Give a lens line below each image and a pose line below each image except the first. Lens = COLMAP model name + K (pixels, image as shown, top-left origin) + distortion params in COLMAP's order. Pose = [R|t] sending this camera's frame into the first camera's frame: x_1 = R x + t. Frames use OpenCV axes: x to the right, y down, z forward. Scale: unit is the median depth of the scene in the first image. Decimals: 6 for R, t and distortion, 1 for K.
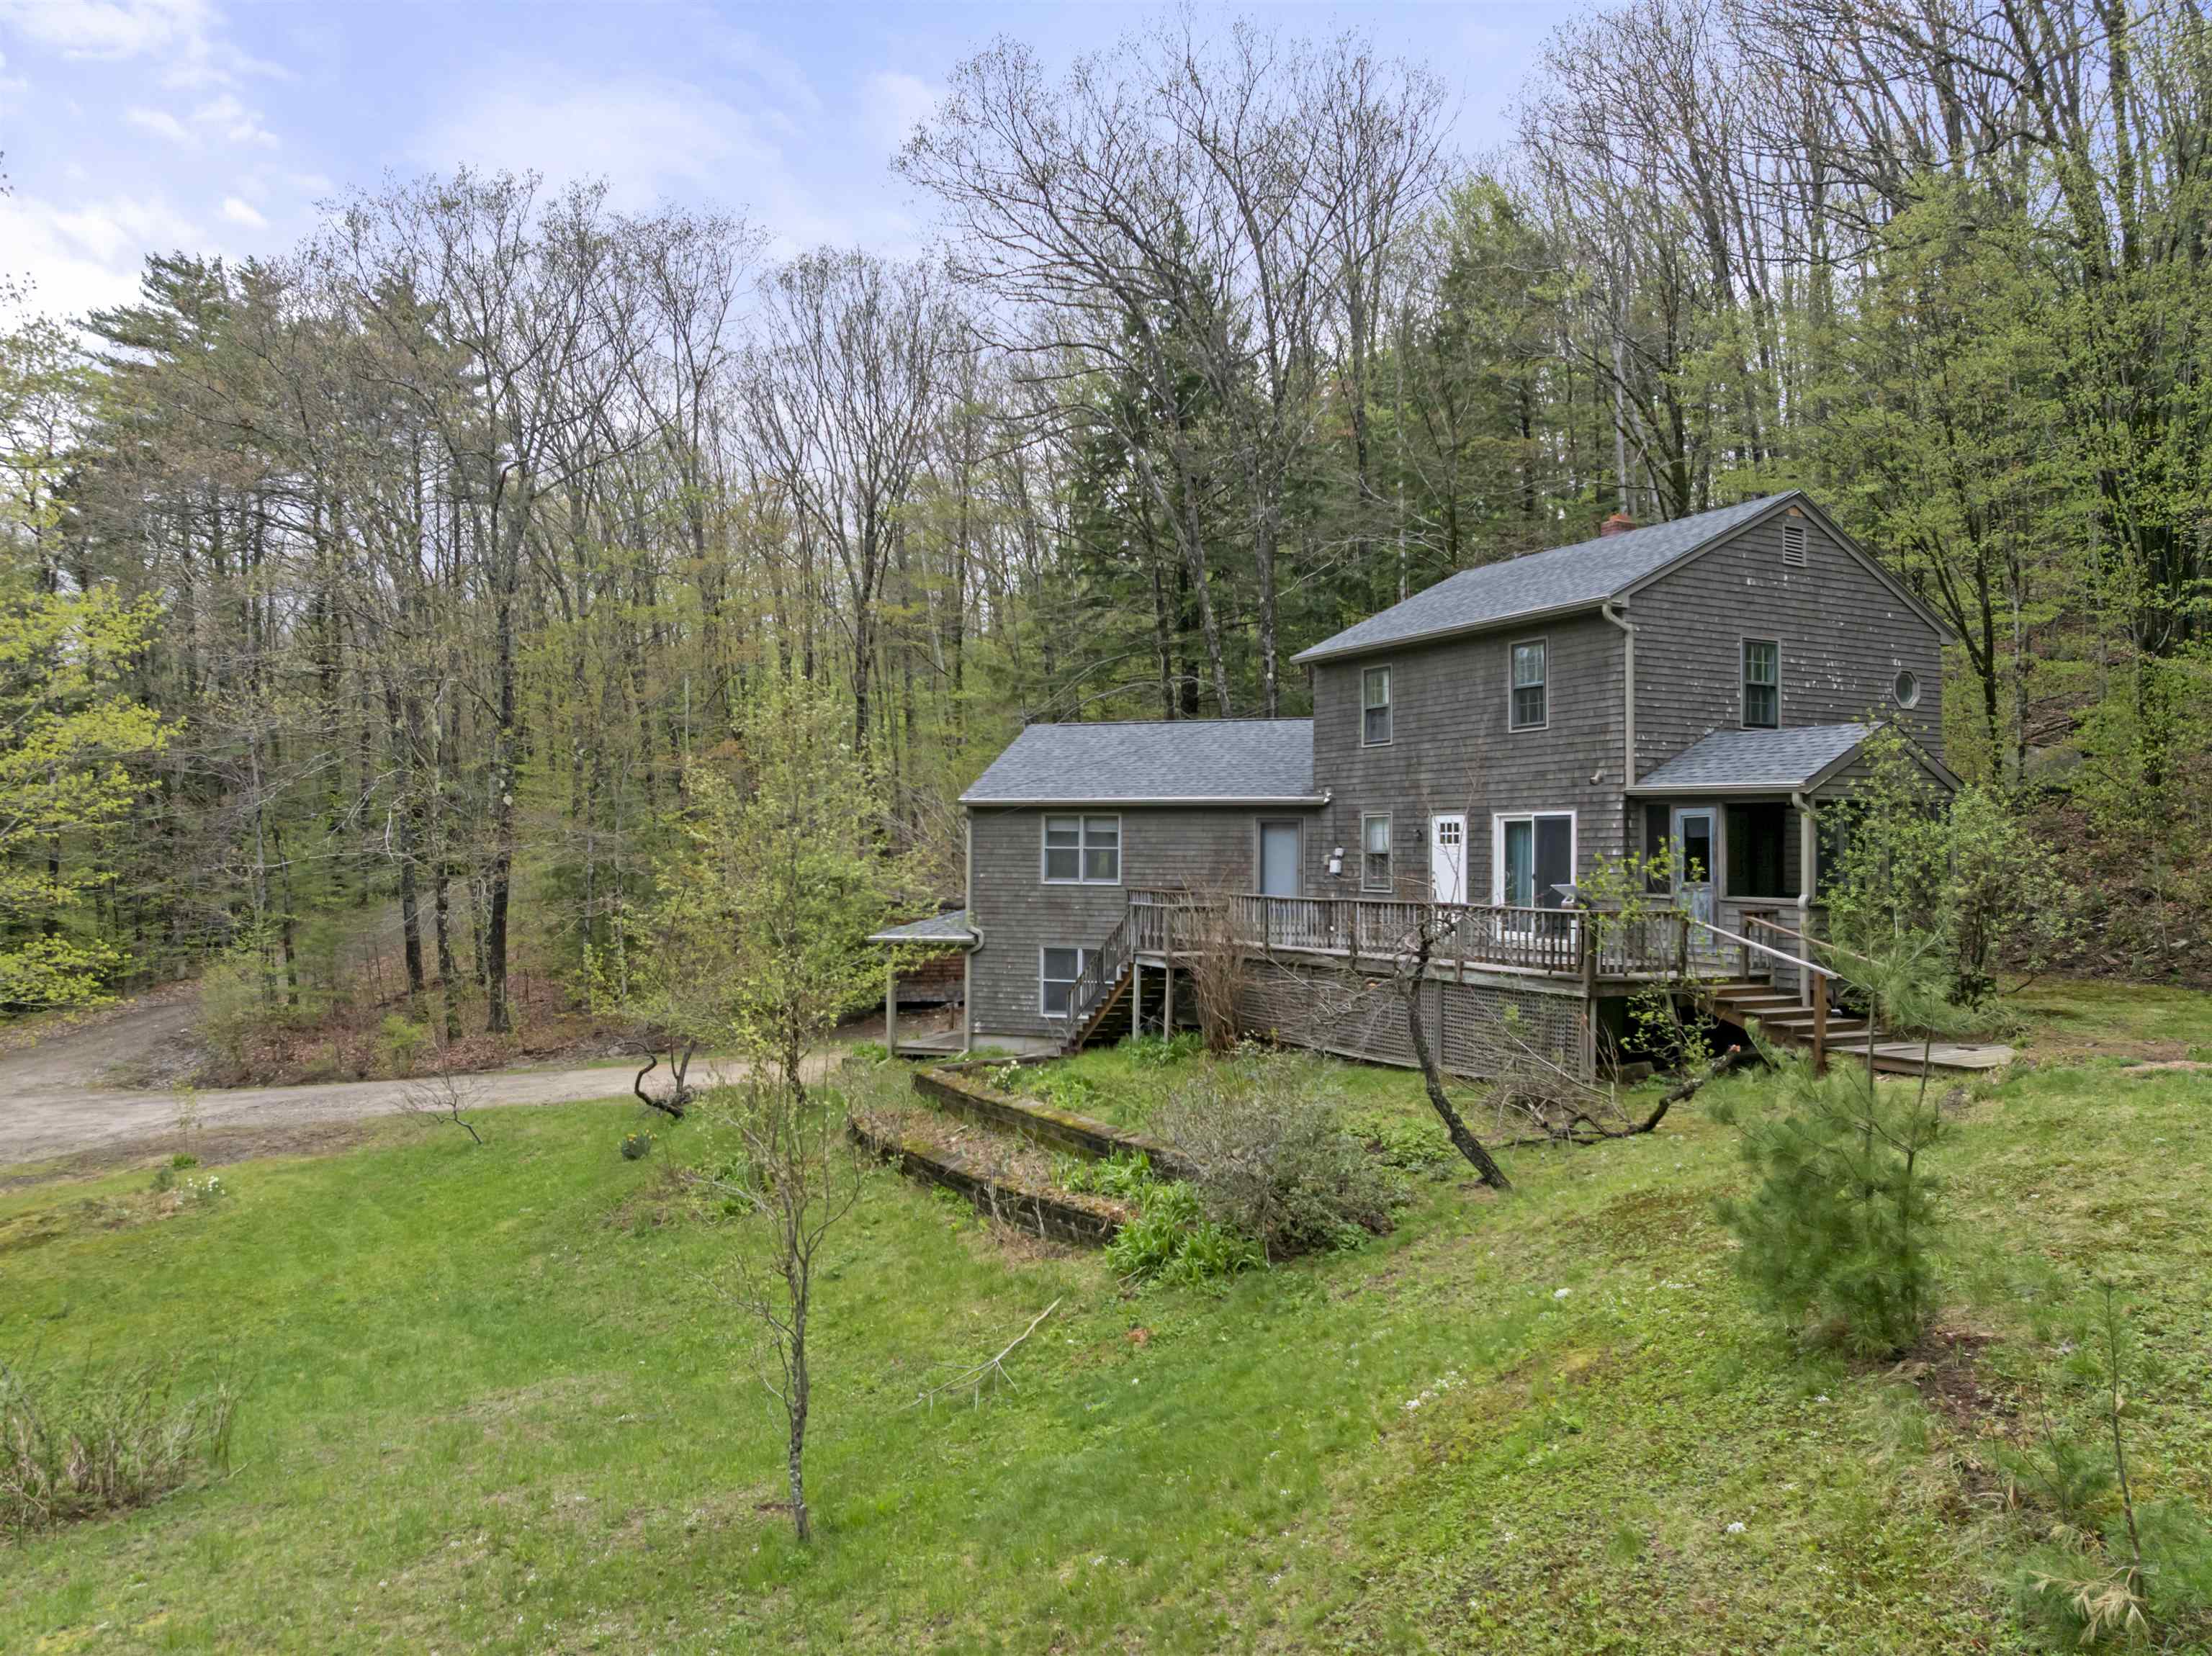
lens RADIAL K [[1566.6, 0, 1103.2], [0, 1566.6, 816.9], [0, 0, 1]] dist [-0.034922, -0.001184]
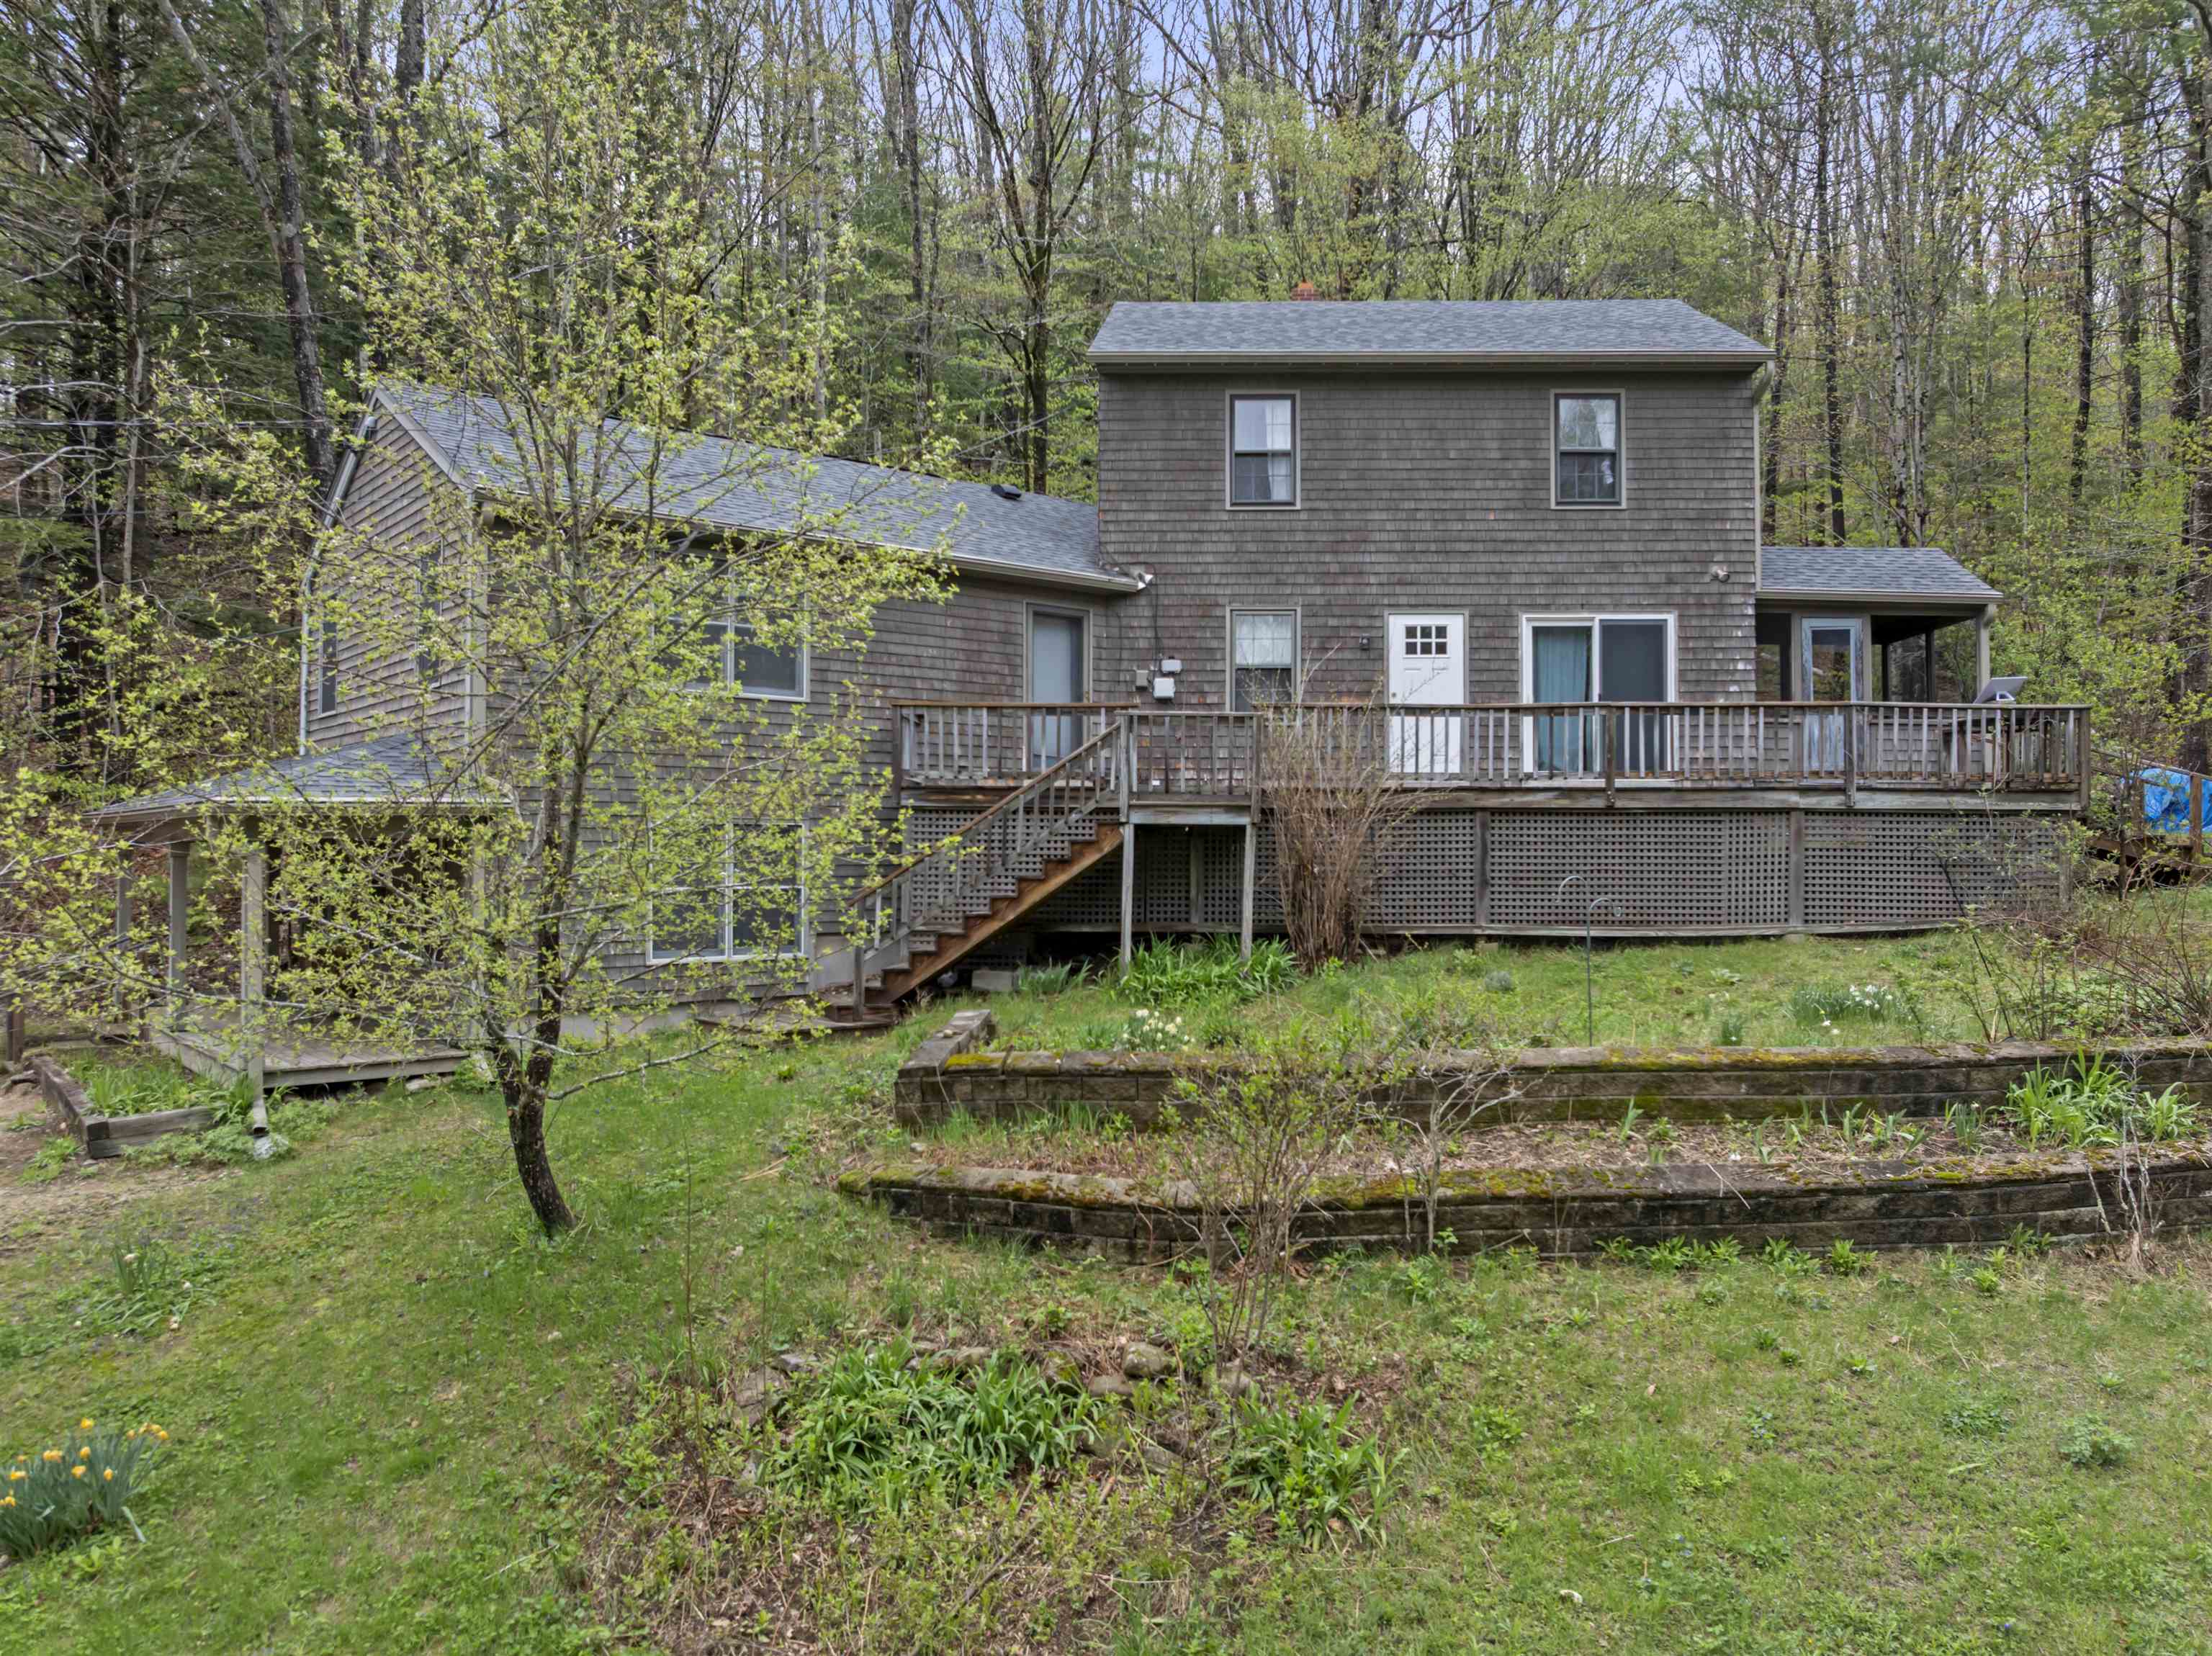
lens RADIAL K [[1566.6, 0, 1201.1], [0, 1566.6, 838.6], [0, 0, 1]] dist [-0.034922, -0.001184]
pose [[0.474355, -0.000430, 0.880334, -0.529249], [-0.020830, 0.999714, 0.011712, 0.109528], [-0.880087, -0.023893, 0.474210, 0.855442]]
